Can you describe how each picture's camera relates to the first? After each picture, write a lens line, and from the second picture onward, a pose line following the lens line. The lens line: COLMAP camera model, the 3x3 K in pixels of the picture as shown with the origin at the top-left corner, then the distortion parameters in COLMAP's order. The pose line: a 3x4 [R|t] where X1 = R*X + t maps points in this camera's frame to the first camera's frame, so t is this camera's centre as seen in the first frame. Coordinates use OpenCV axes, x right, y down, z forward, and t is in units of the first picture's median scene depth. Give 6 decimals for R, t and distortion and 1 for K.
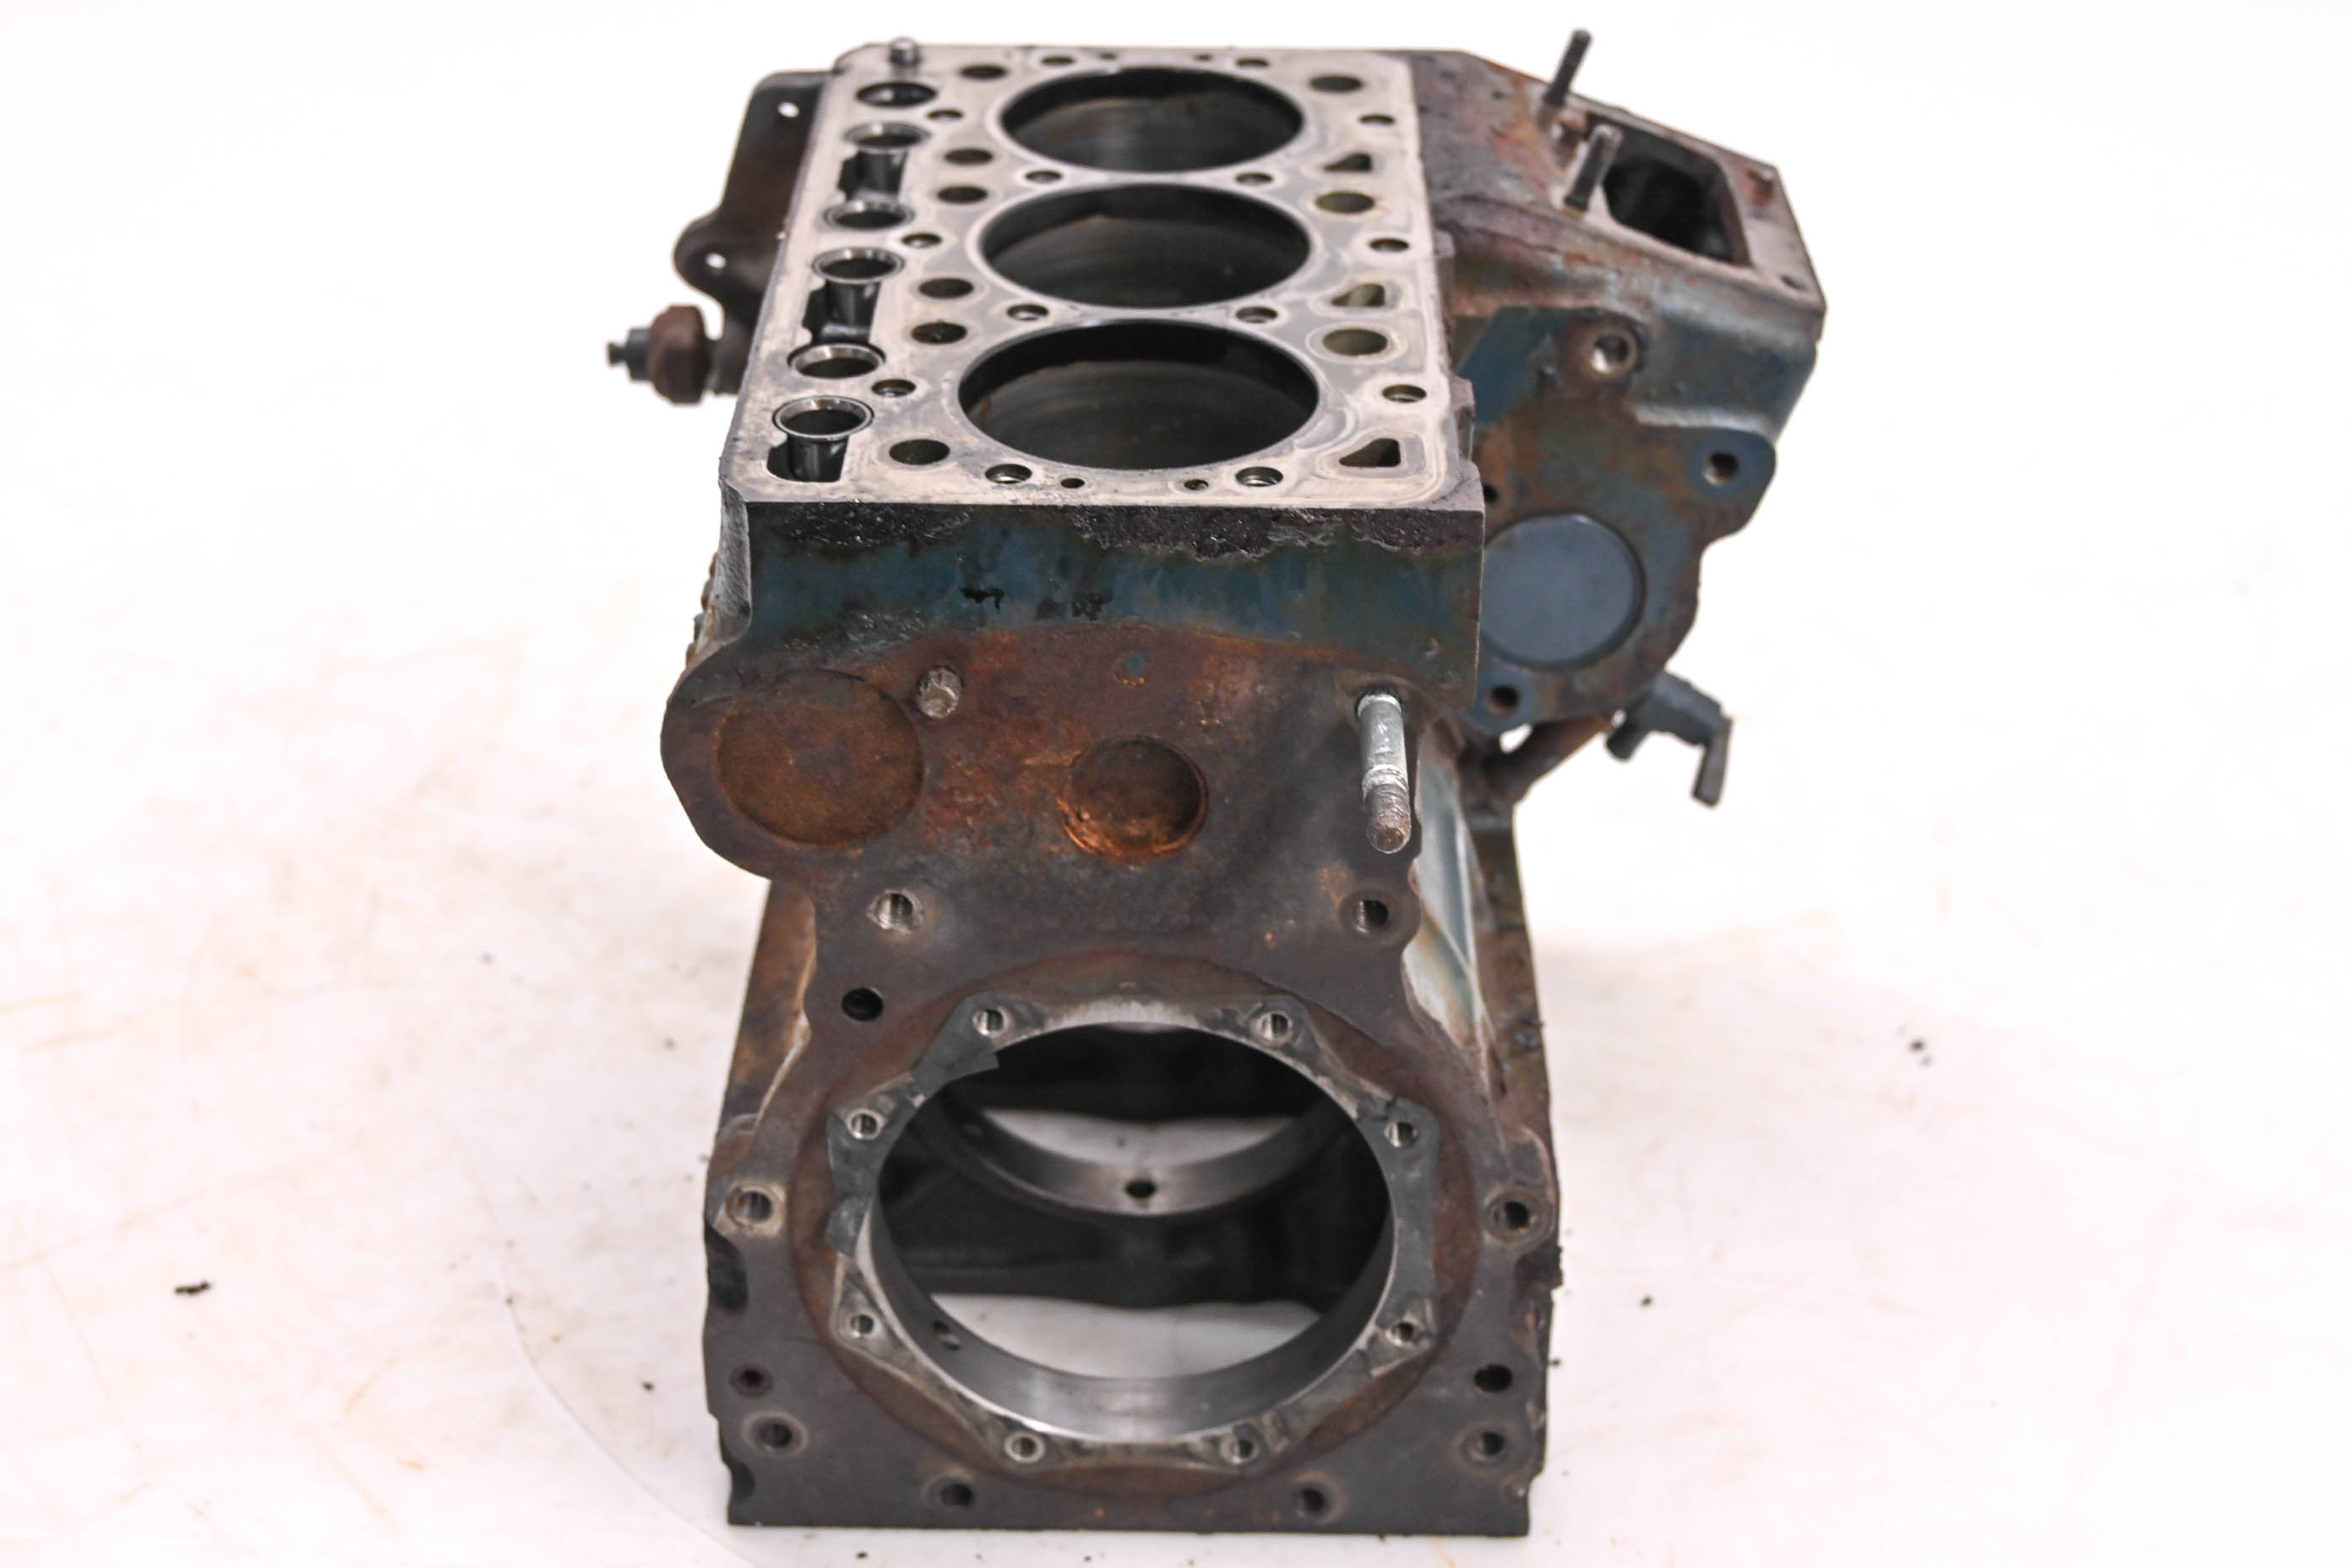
lens RADIAL K [[3445.4, 0, 1181.7], [0, 3445.4, 789.9], [0, 0, 1]] dist [0.145949, 0.000000]
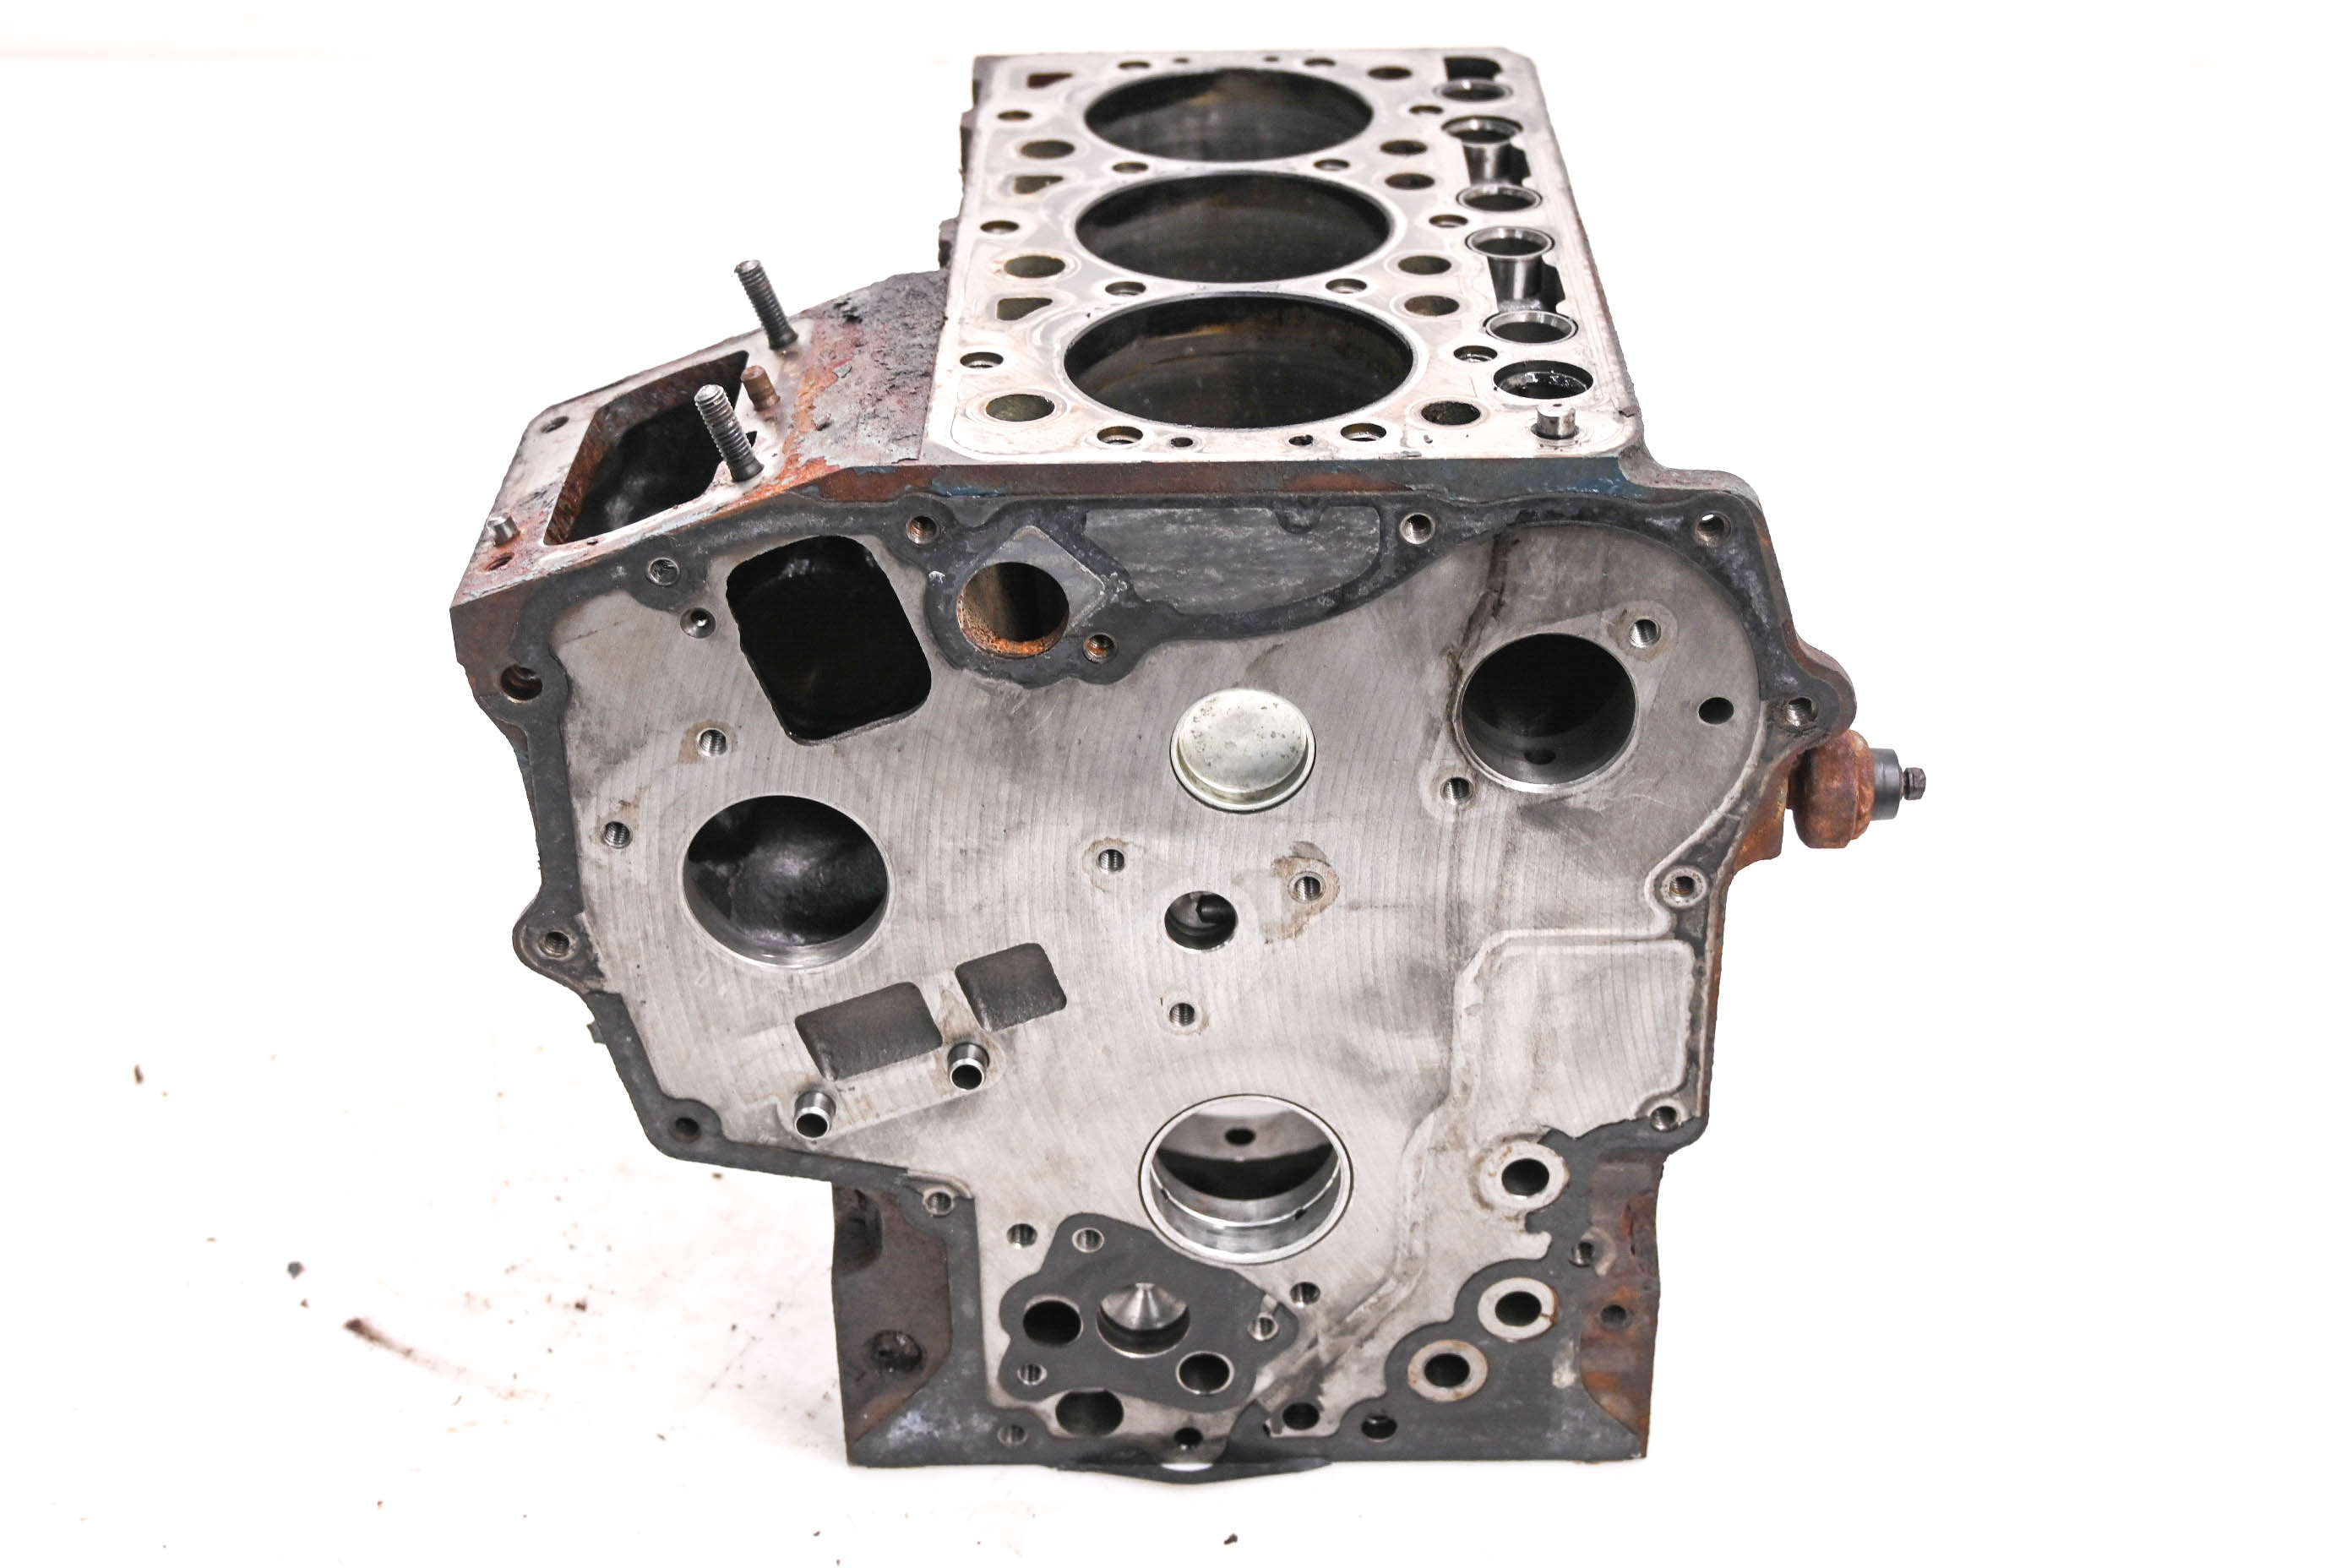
lens RADIAL K [[3186.1, 0, 1179.6], [0, 3186.1, 786.9], [0, 0, 1]] dist [0.073297, 0.000000]
pose [[-0.999887, 0.013831, -0.005922, 0.014434], [0.001385, 0.476557, 0.879142, -0.961864], [0.014982, 0.879035, -0.476522, 1.674998]]
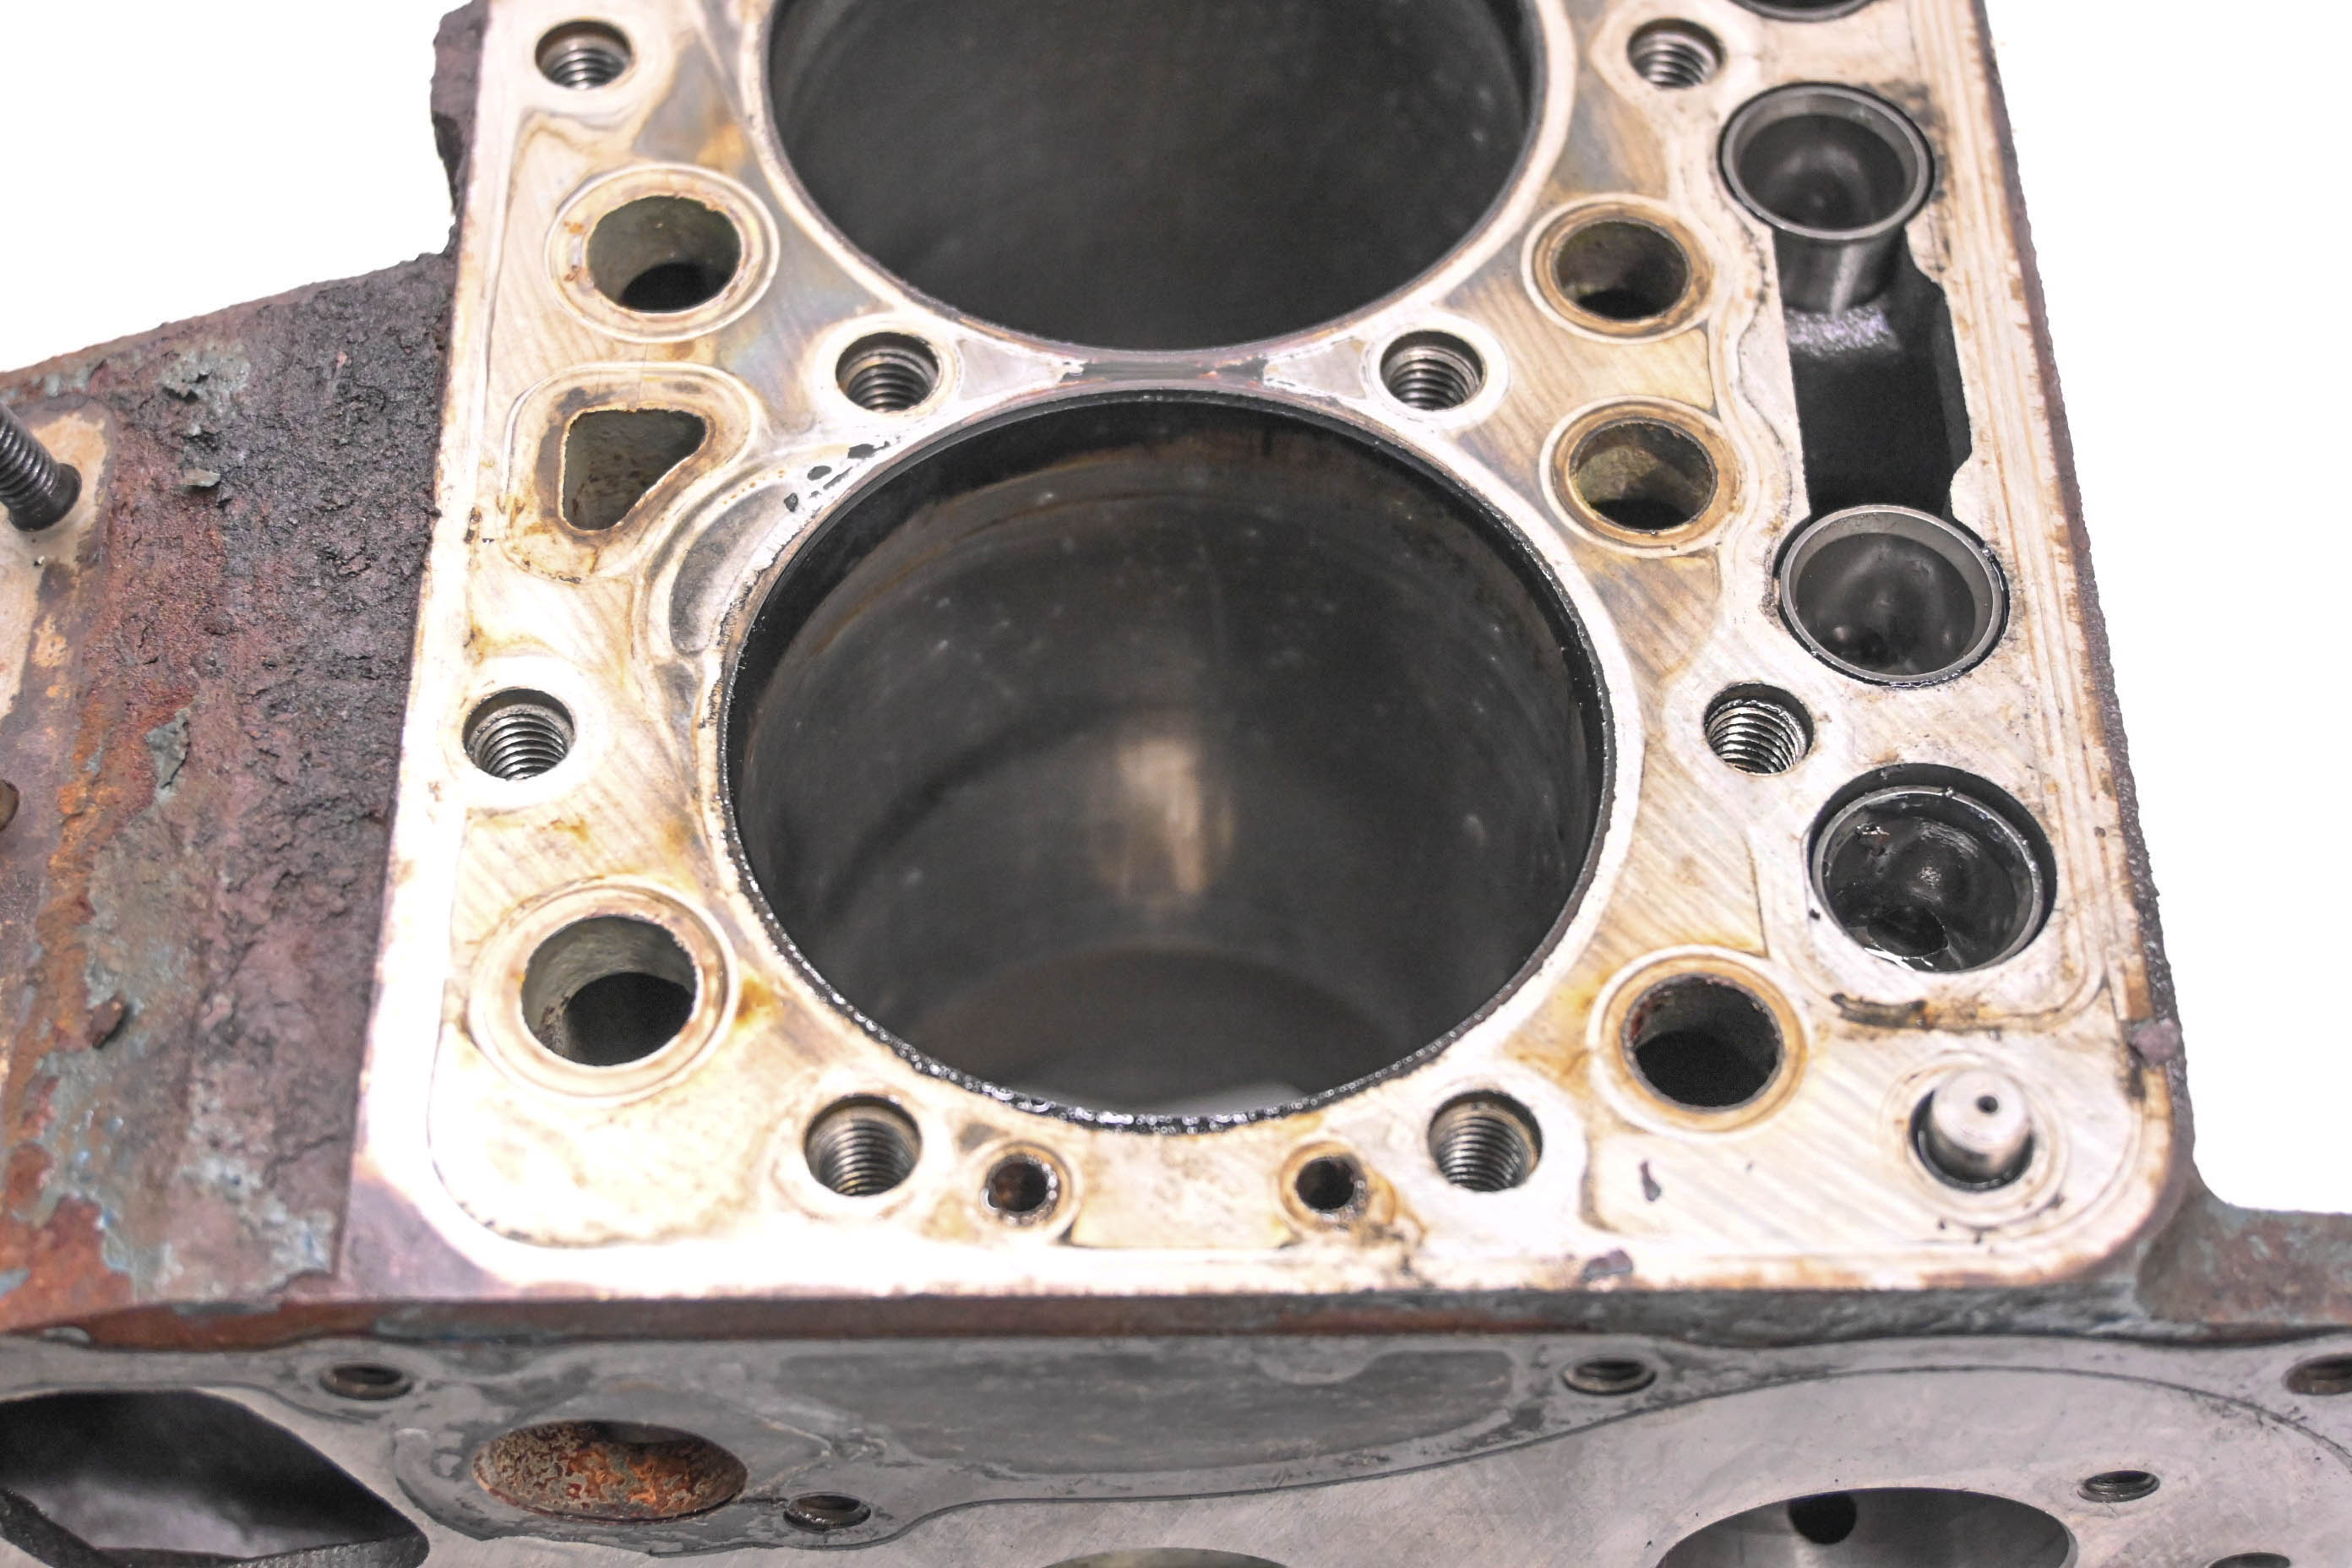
lens RADIAL K [[3807.4, 0, 1184.4], [0, 3807.4, 780.7], [0, 0, 1]] dist [0.033895, 0.000000]
pose [[-0.999238, 0.012039, -0.037139, 0.004658], [-0.036527, 0.047564, 0.998200, -0.651704], [0.013783, 0.998796, -0.047088, 1.159294]]
